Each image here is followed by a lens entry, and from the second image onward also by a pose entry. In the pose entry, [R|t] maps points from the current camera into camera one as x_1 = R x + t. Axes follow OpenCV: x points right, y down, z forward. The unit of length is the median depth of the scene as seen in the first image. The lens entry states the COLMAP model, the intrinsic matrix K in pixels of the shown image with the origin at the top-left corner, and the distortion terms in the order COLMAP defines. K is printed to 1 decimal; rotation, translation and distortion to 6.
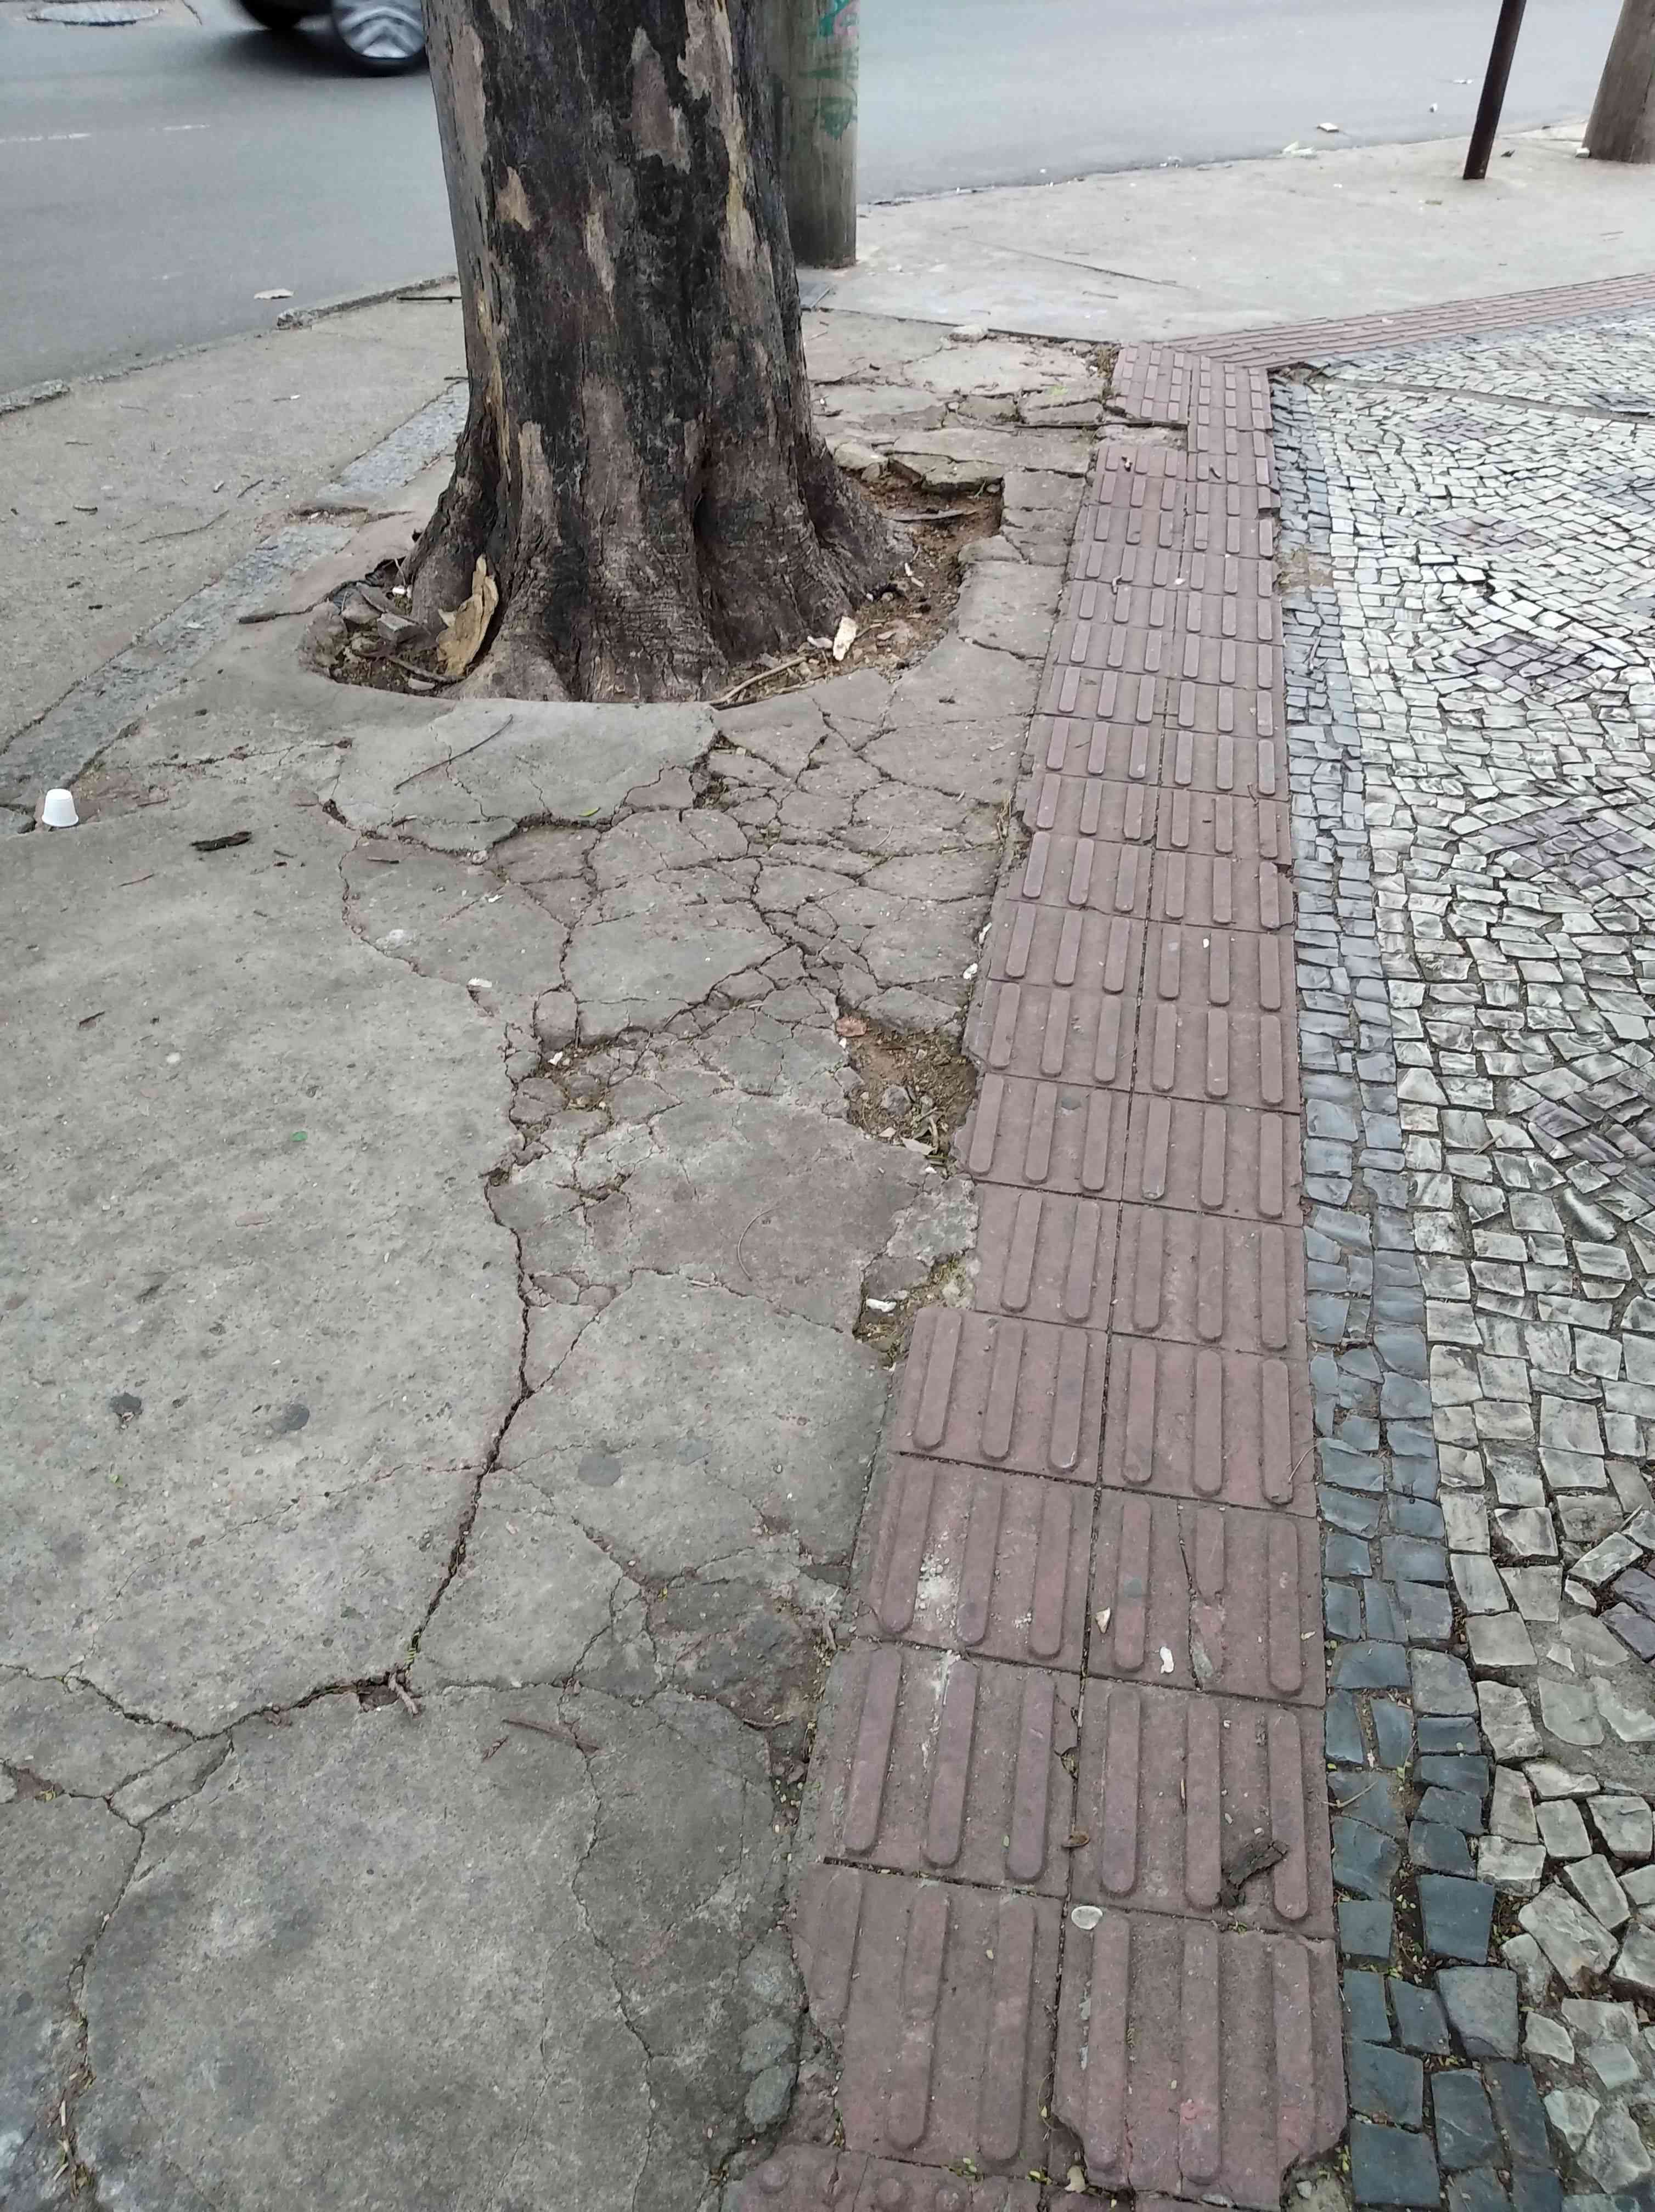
lens RADIAL K [[1707.2, 0, 819.5], [0, 1707.2, 1137.7], [0, 0, 1]] dist [0.069342, -0.148564]
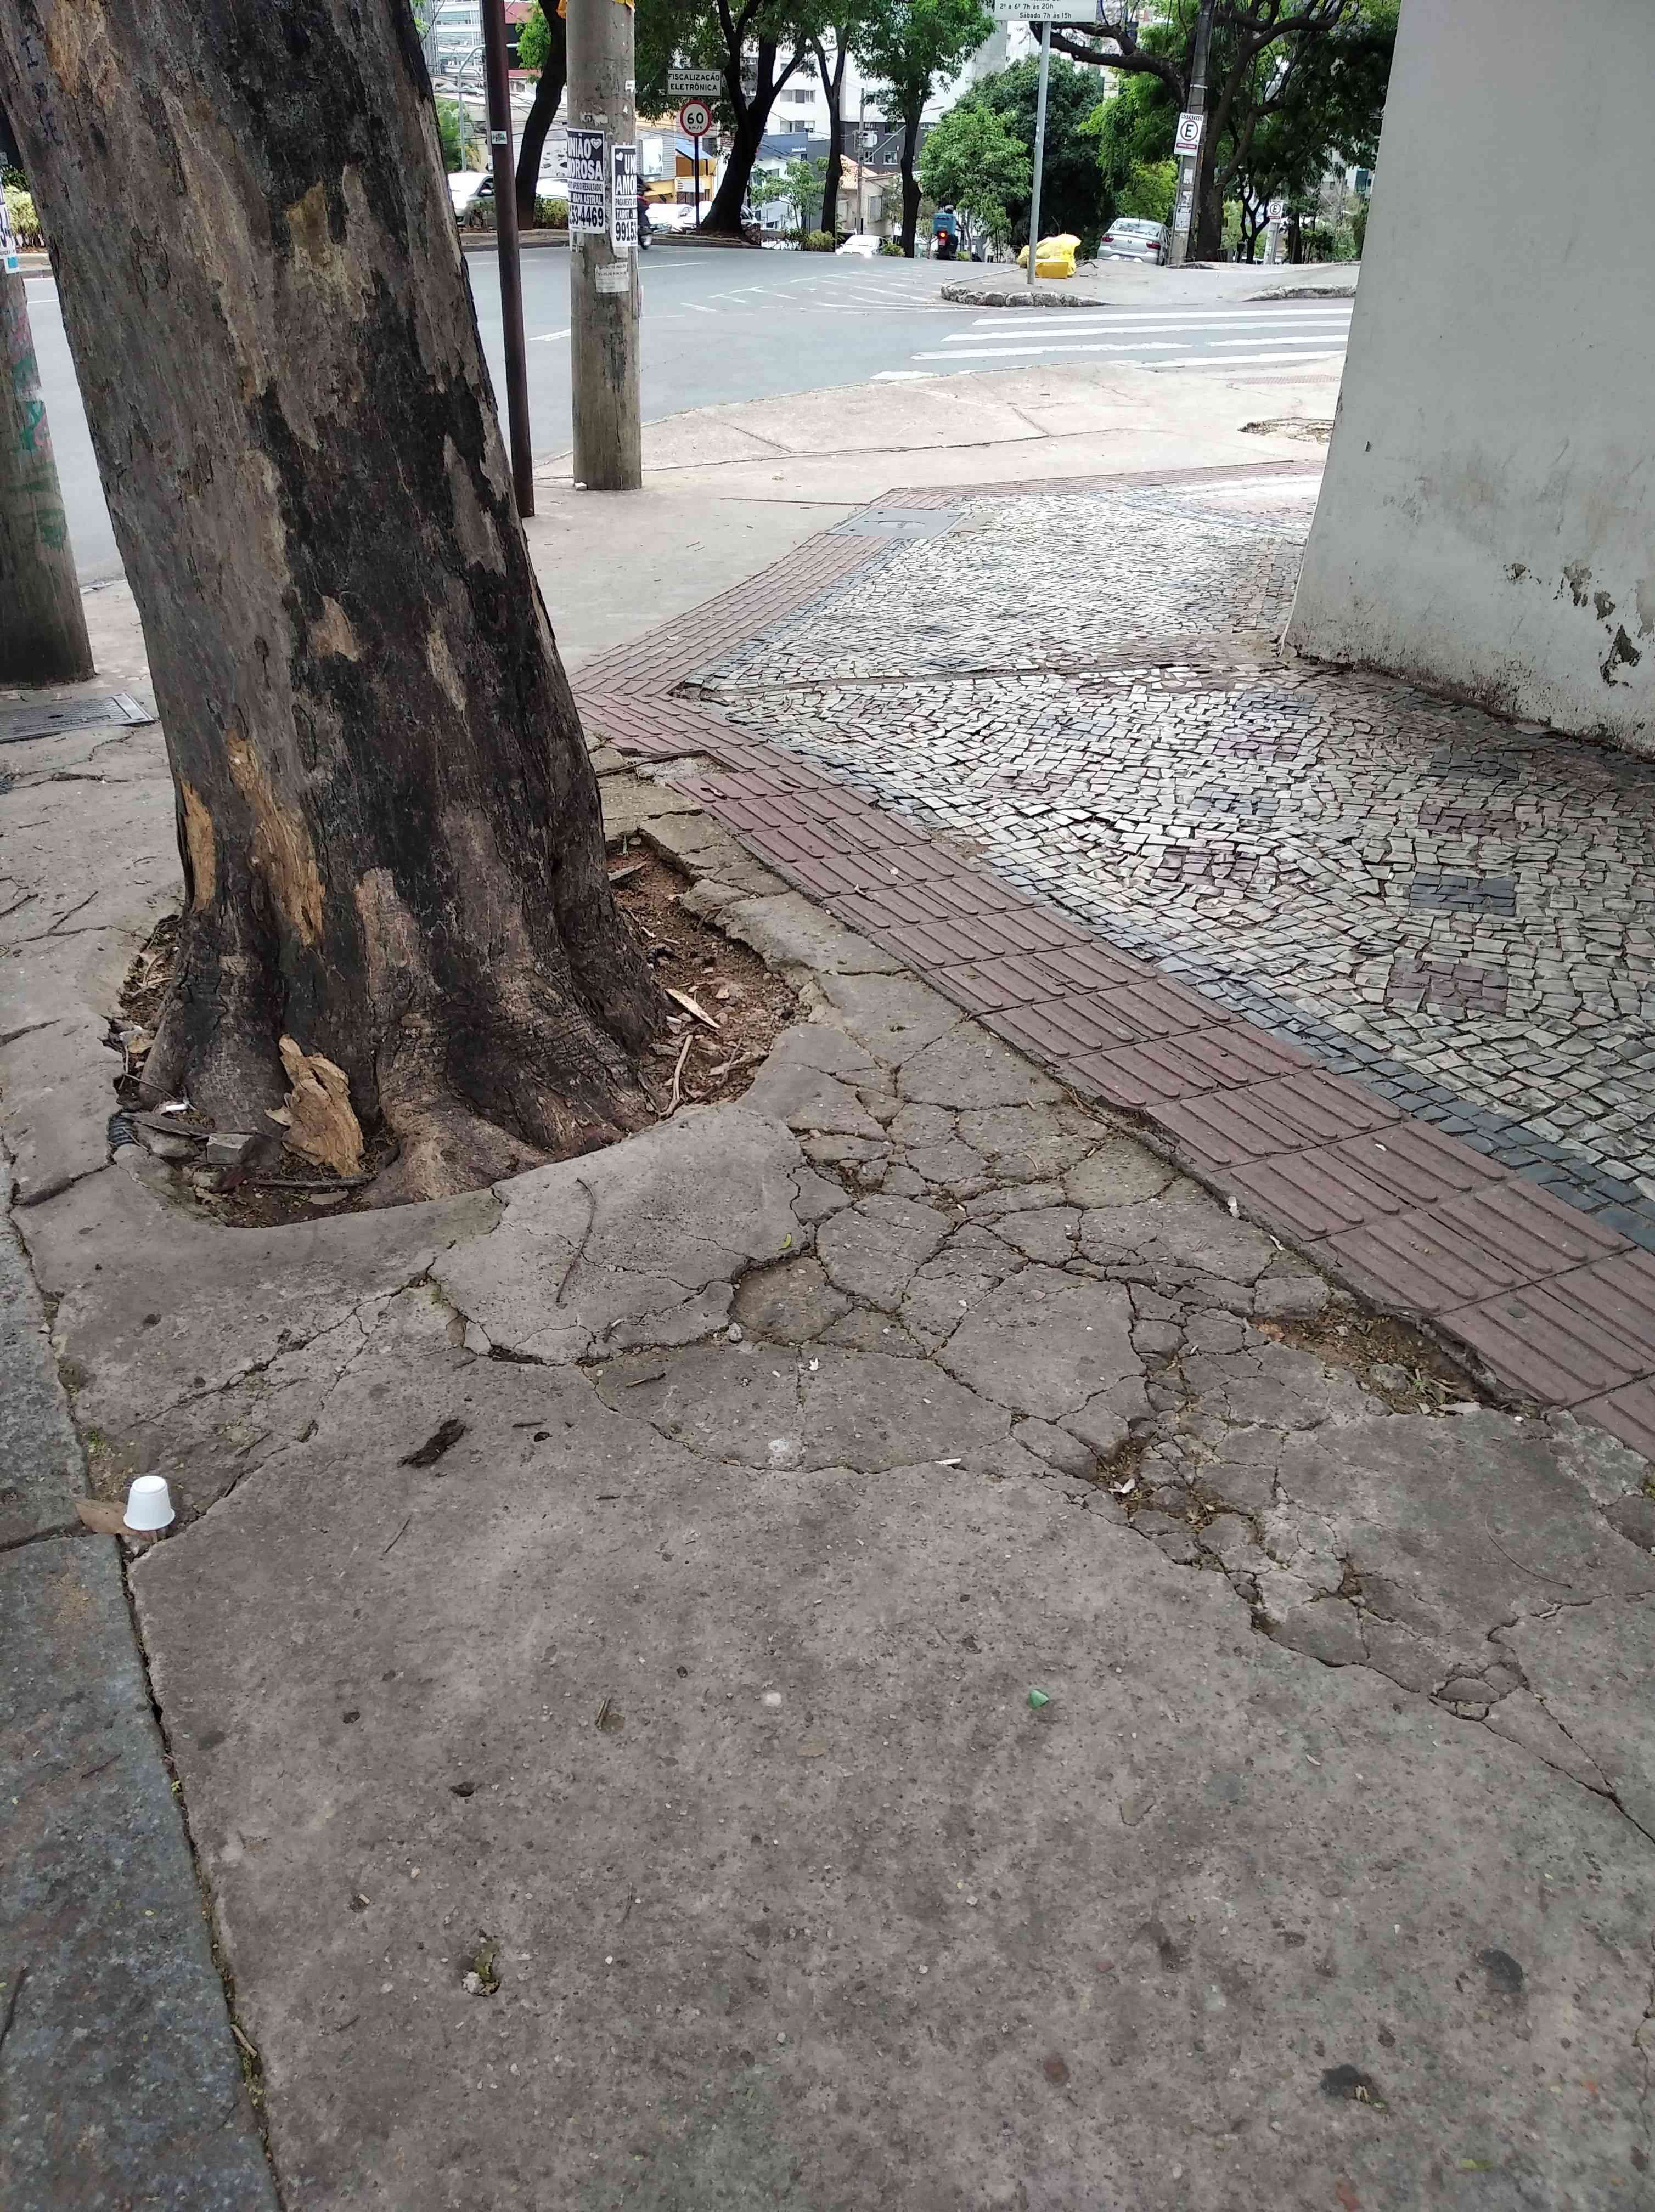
lens RADIAL K [[1707.2, 0, 819.5], [0, 1707.2, 1137.7], [0, 0, 1]] dist [0.069342, -0.148564]
pose [[0.778630, -0.310153, 0.545473, -0.509600], [0.398808, 0.915746, -0.048587, -0.166474], [-0.484445, 0.255370, 0.836719, 0.216305]]
